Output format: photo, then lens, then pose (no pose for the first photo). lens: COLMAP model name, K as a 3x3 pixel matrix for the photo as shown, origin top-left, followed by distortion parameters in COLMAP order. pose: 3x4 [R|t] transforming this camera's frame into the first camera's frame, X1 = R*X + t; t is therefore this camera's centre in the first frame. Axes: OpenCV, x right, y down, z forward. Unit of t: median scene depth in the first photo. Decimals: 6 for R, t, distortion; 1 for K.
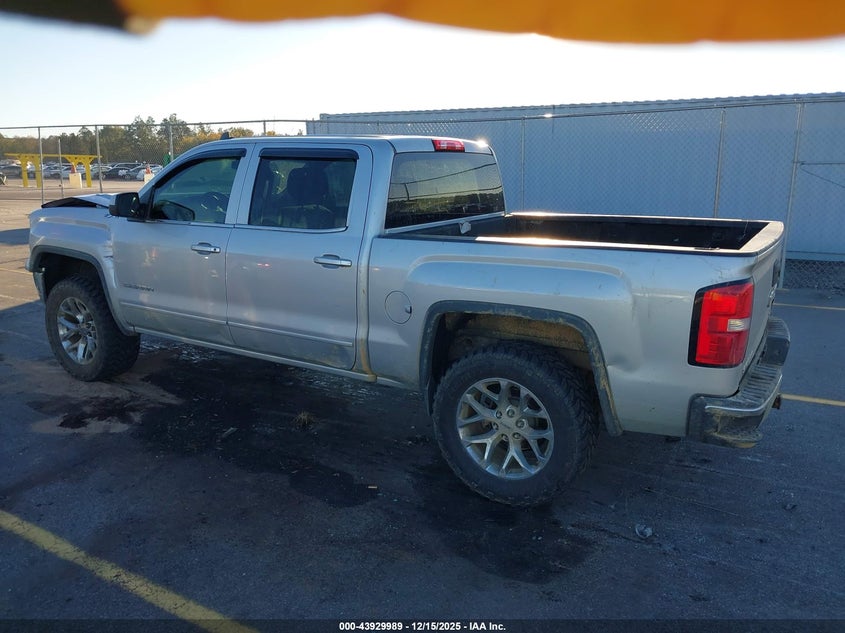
lens RADIAL K [[639.9, 0, 422.4], [0, 639.9, 340.7], [0, 0, 1]] dist [-0.001580, -0.000921]
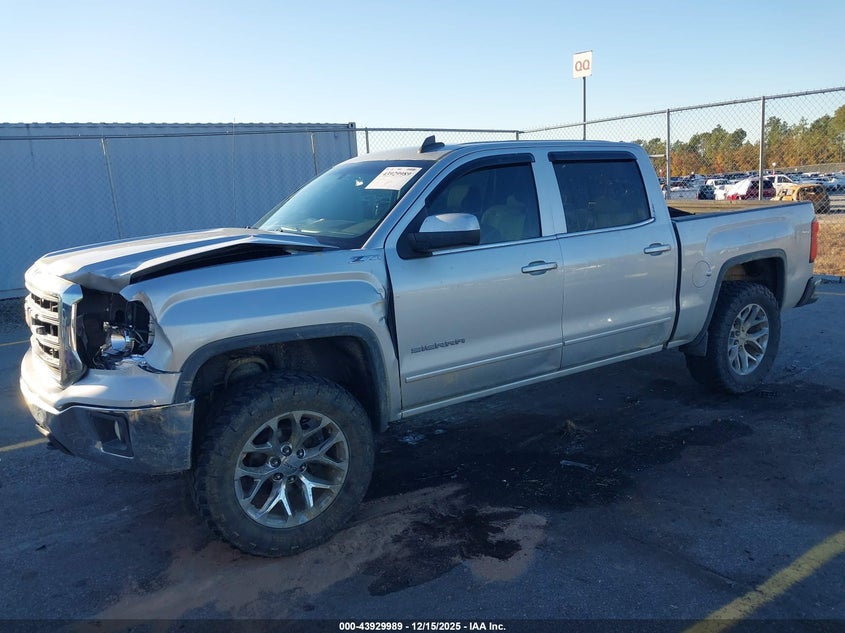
lens RADIAL K [[666.5, 0, 422.5], [0, 666.5, 316.5], [0, 0, 1]] dist [0.000195, 0.001192]
pose [[0.436547, -0.208891, 0.875095, -1.165454], [0.285905, 0.954462, 0.085211, -0.194170], [-0.853045, 0.212995, 0.476390, 0.686884]]
